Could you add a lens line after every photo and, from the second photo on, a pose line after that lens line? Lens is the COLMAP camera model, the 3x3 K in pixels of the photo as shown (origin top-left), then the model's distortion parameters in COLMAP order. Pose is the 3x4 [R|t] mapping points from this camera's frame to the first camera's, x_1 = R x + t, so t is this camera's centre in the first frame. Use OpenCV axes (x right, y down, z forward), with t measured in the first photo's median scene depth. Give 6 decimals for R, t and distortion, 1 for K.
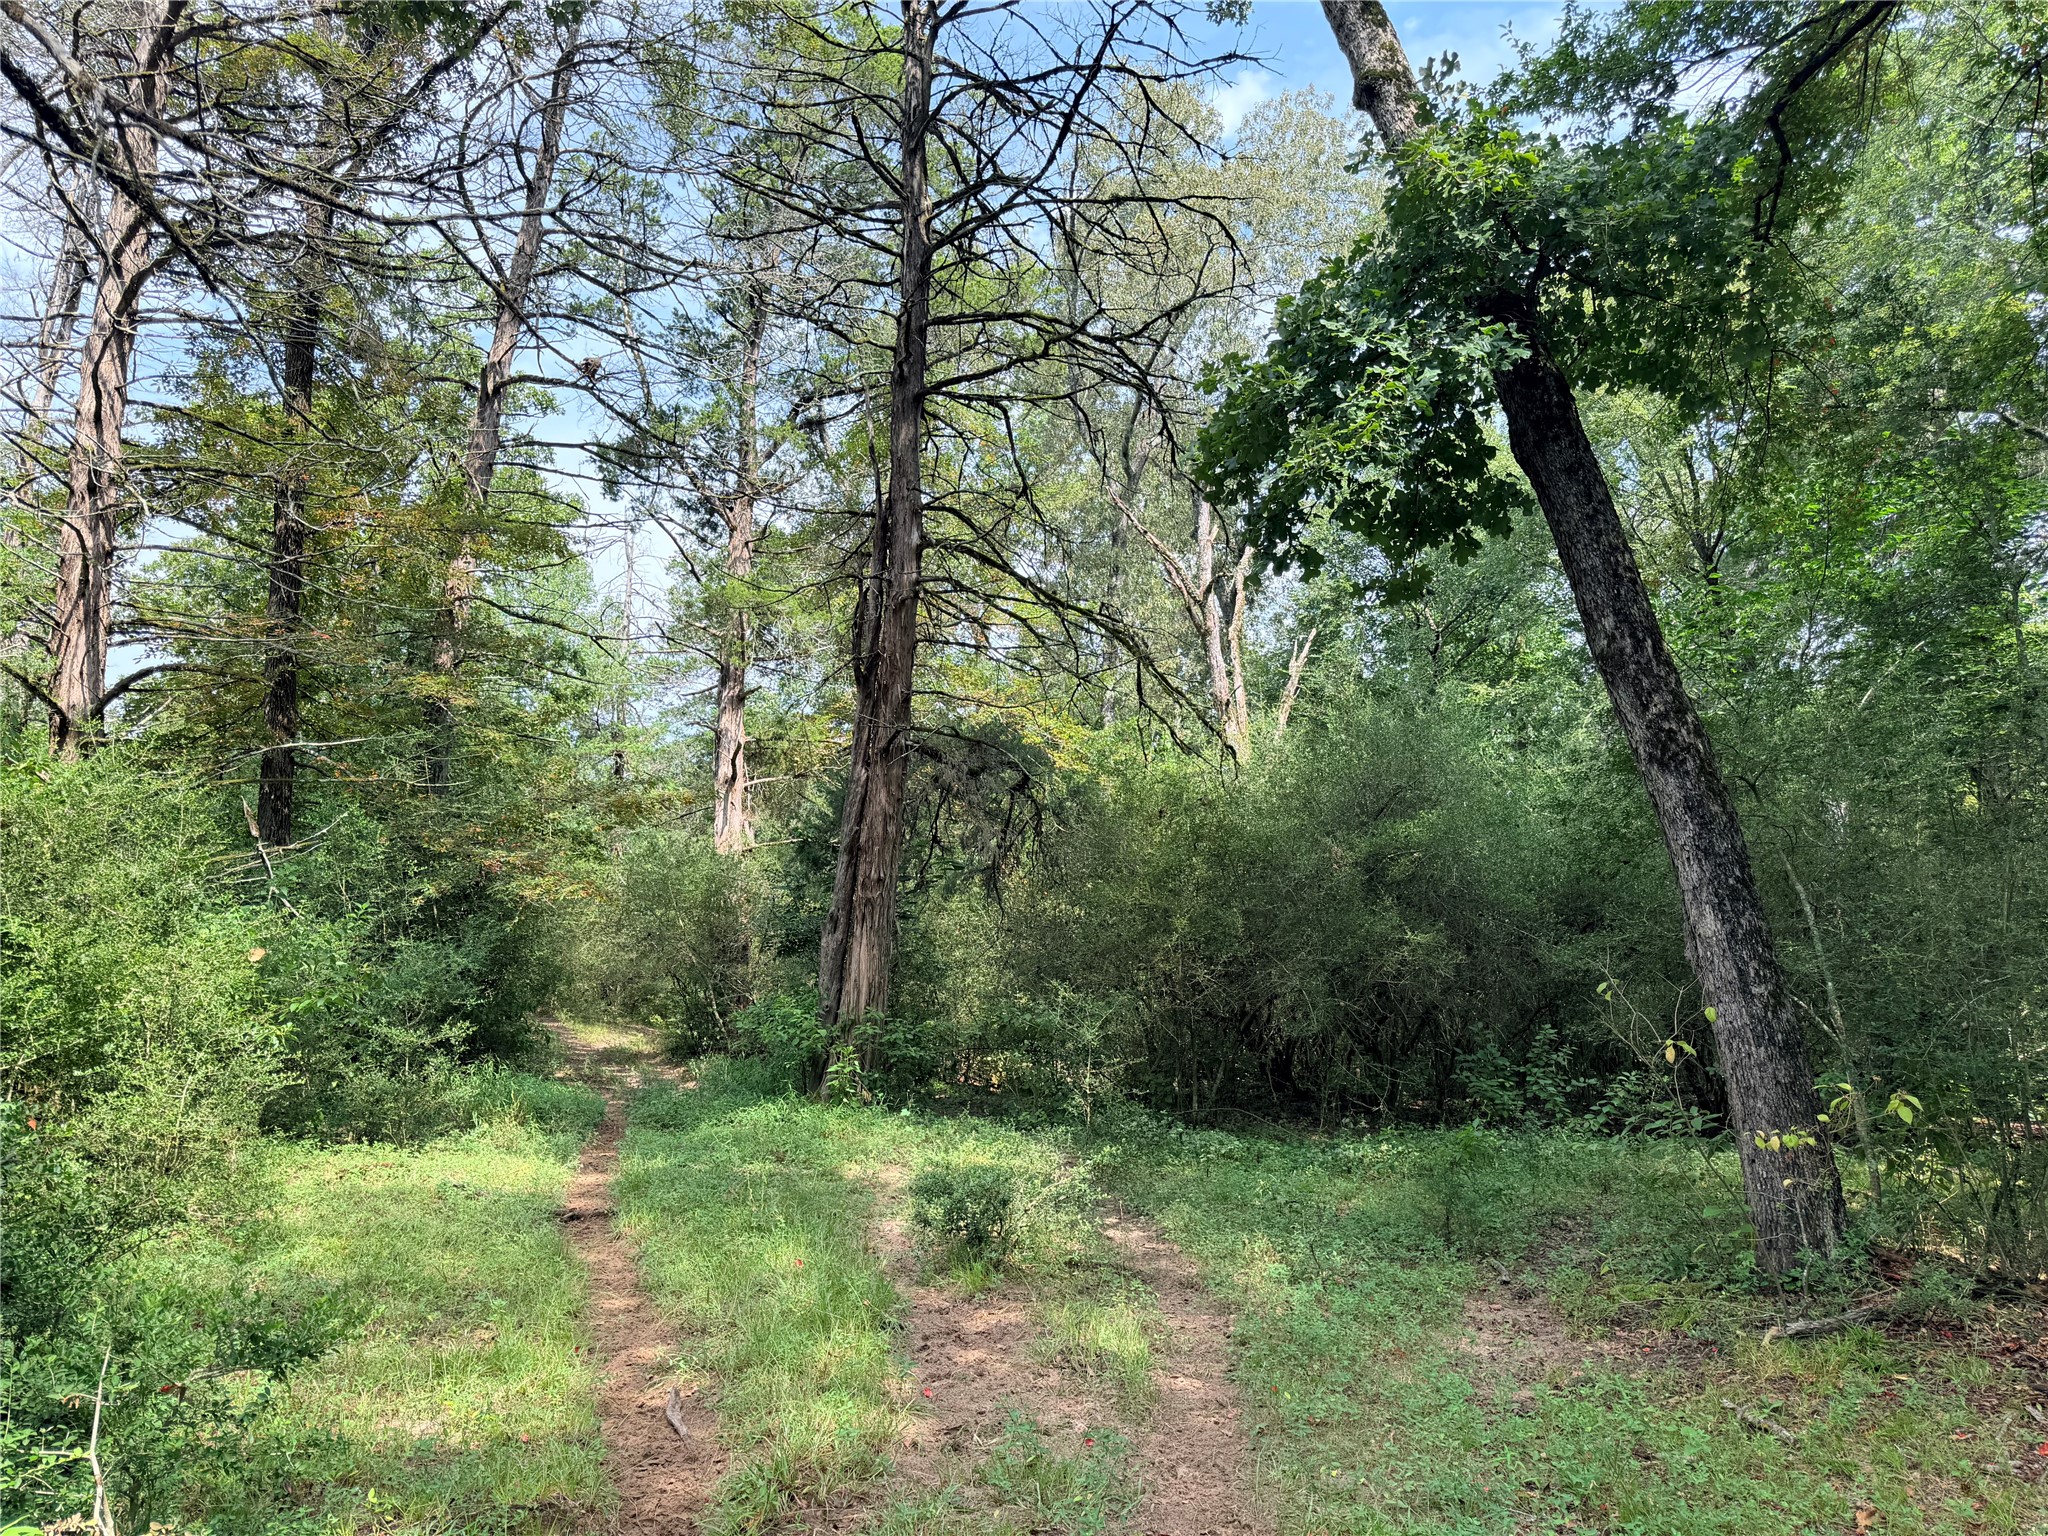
lens RADIAL K [[1442.4, 0, 1020.7], [0, 1442.4, 769.2], [0, 0, 1]] dist [0.051082, -0.066238]
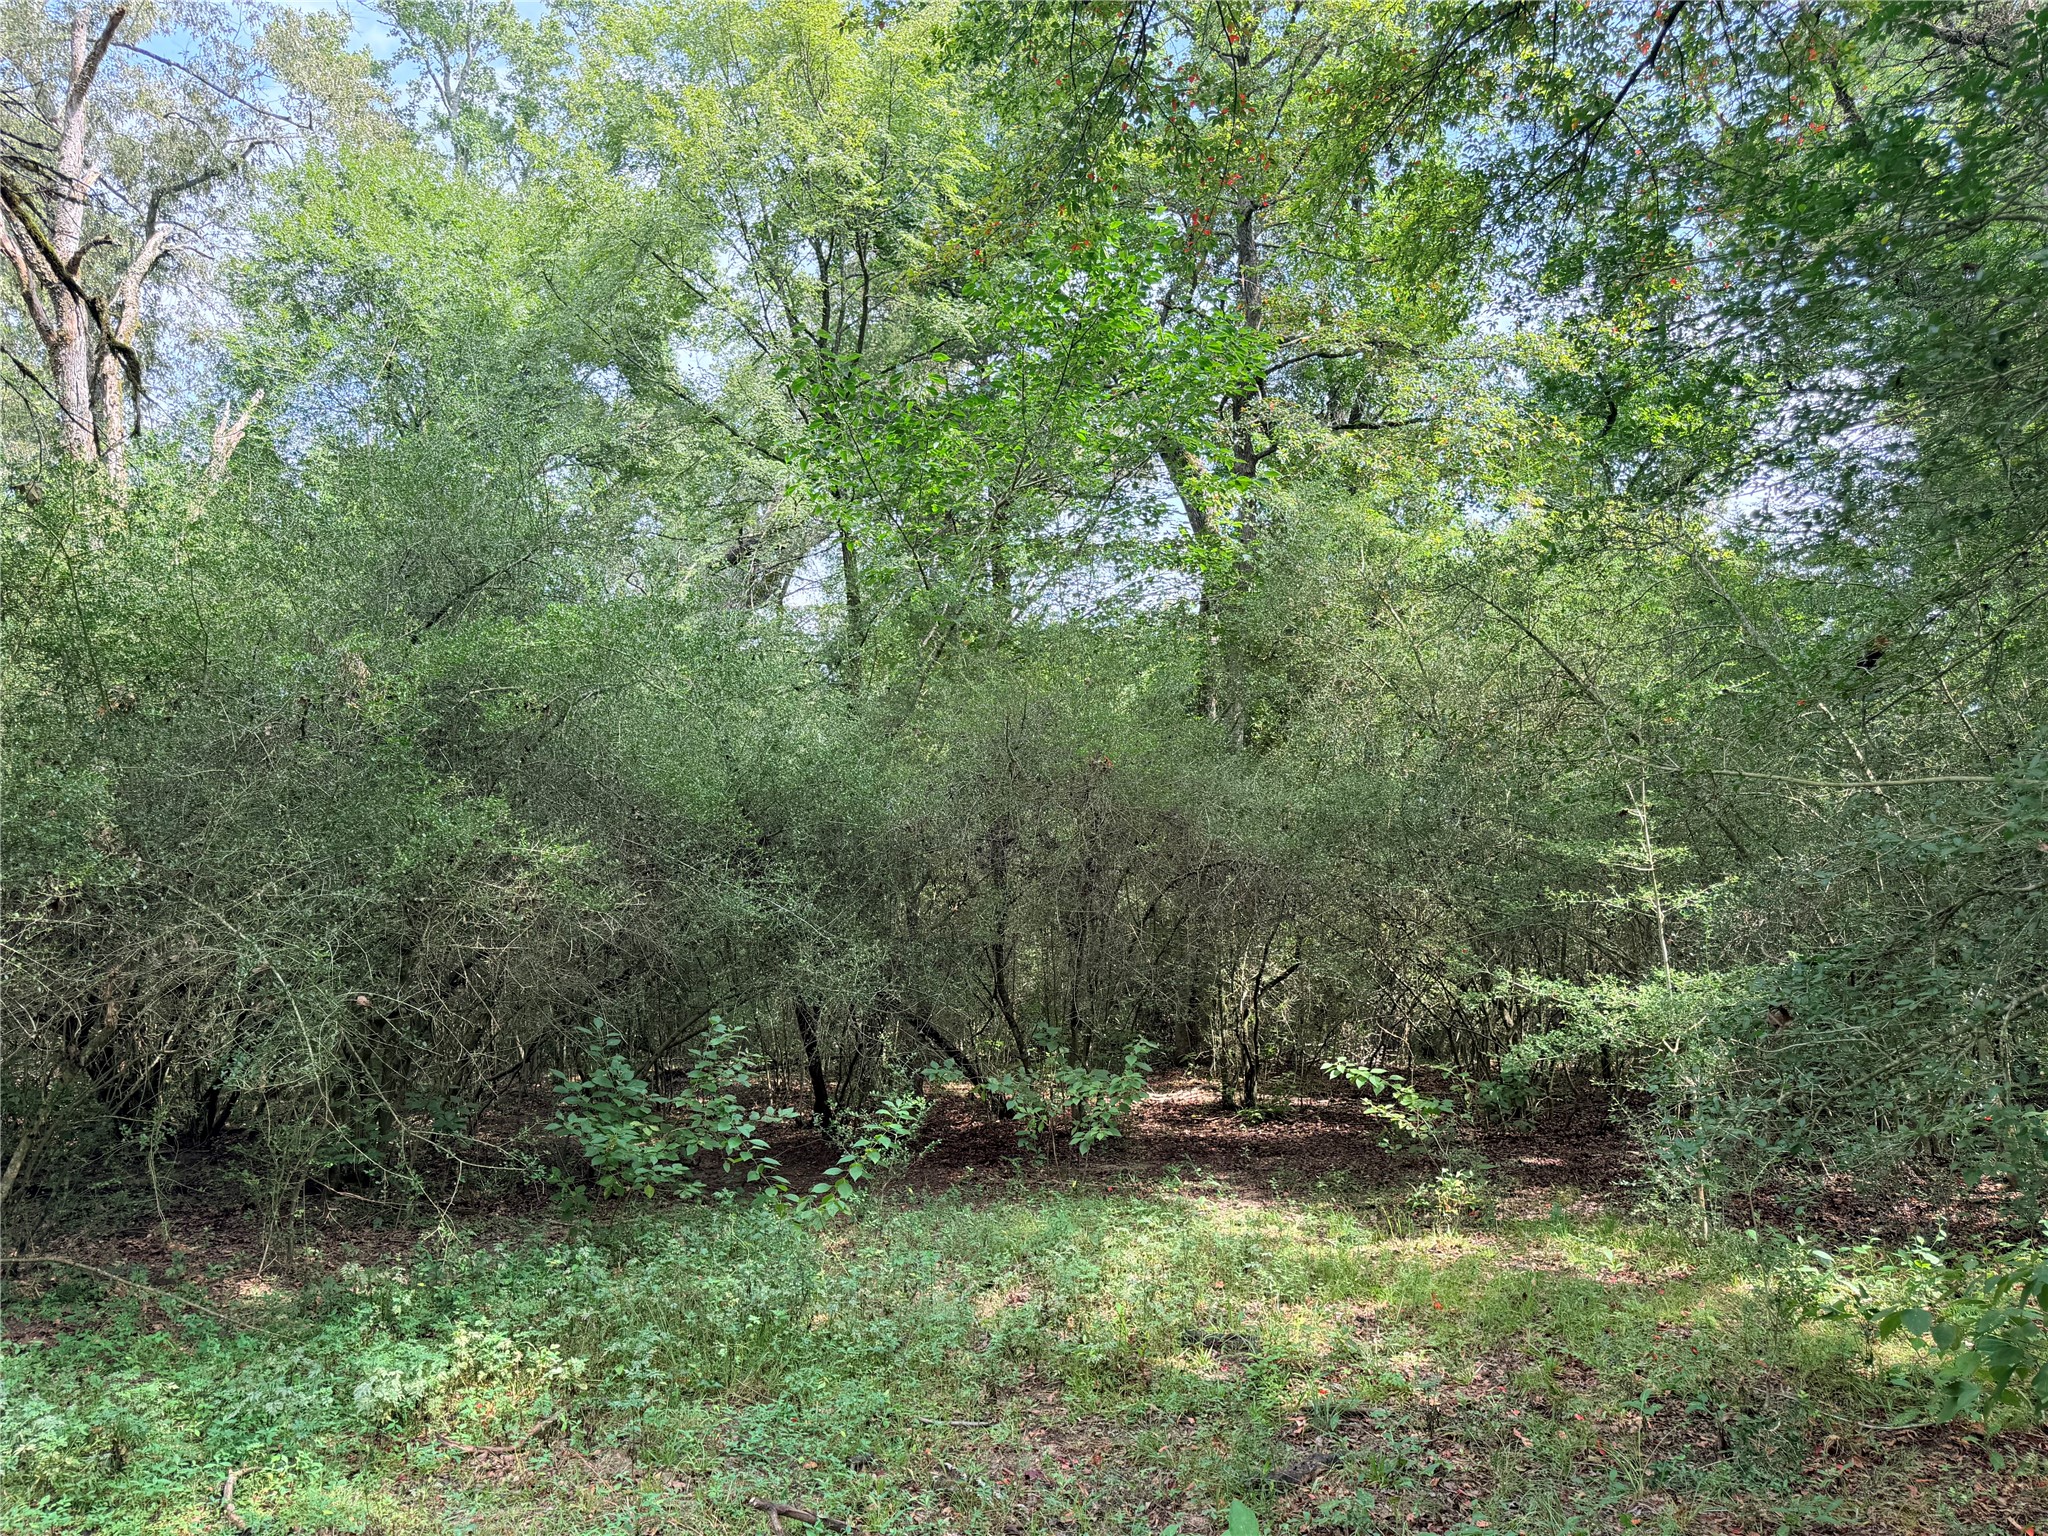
lens RADIAL K [[1442.4, 0, 1020.1], [0, 1442.4, 758.9], [0, 0, 1]] dist [0.051082, -0.066238]
pose [[0.746379, 0.071049, 0.661718, 0.071067], [-0.080451, 0.996626, -0.016264, 0.077223], [-0.660641, -0.041096, 0.749576, 0.519863]]
